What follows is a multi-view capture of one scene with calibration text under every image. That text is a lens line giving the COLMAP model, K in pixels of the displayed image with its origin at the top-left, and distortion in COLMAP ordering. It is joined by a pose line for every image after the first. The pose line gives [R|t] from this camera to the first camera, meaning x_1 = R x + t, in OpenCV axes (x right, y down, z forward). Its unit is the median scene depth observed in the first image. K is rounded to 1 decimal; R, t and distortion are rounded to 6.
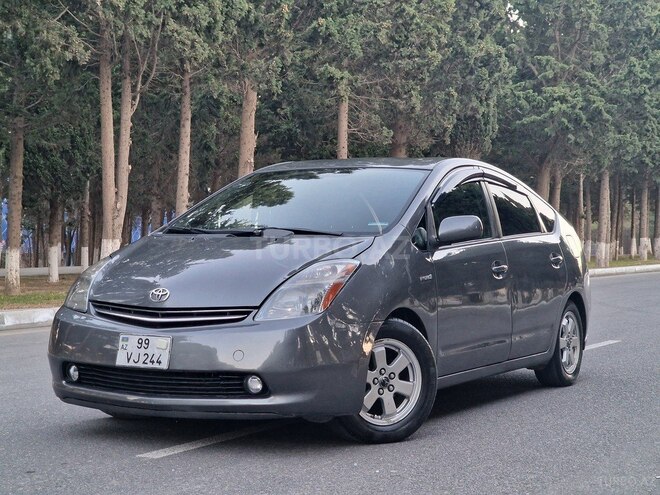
lens RADIAL K [[1231.6, 0, 323.9], [0, 1231.6, 248.1], [0, 0, 1]] dist [0.036998, 0.000000]
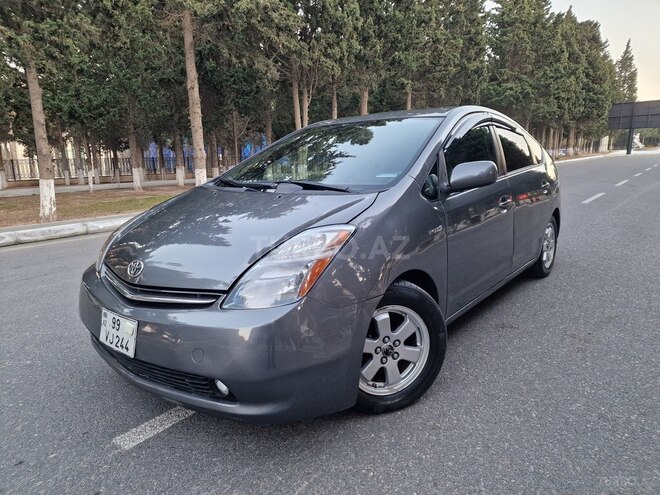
lens RADIAL K [[434.8, 0, 329.2], [0, 434.8, 249.8], [0, 0, 1]] dist [0.075377, -0.067407]
pose [[0.984401, 0.000744, -0.175939, 0.044604], [0.034734, 0.979489, 0.198483, -0.024001], [0.172478, -0.201498, 0.964184, 0.482552]]
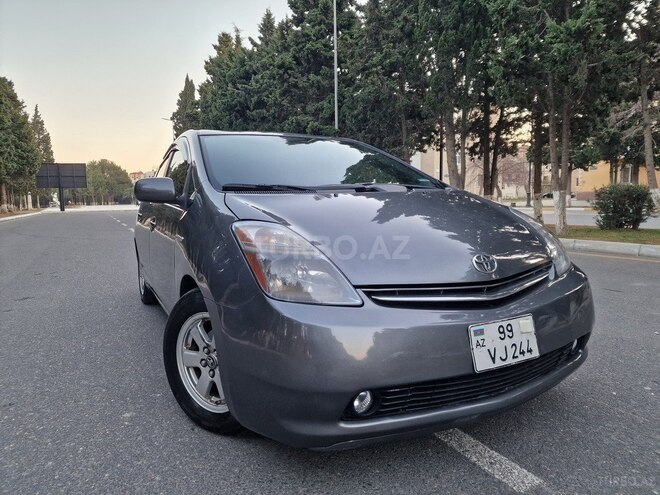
lens RADIAL K [[434.8, 0, 324.1], [0, 434.8, 244.1], [0, 0, 1]] dist [0.075377, -0.067407]
pose [[0.554625, -0.103016, 0.825699, -0.278586], [0.033823, 0.994278, 0.101329, -0.003006], [-0.831413, -0.028272, 0.554936, 0.631746]]
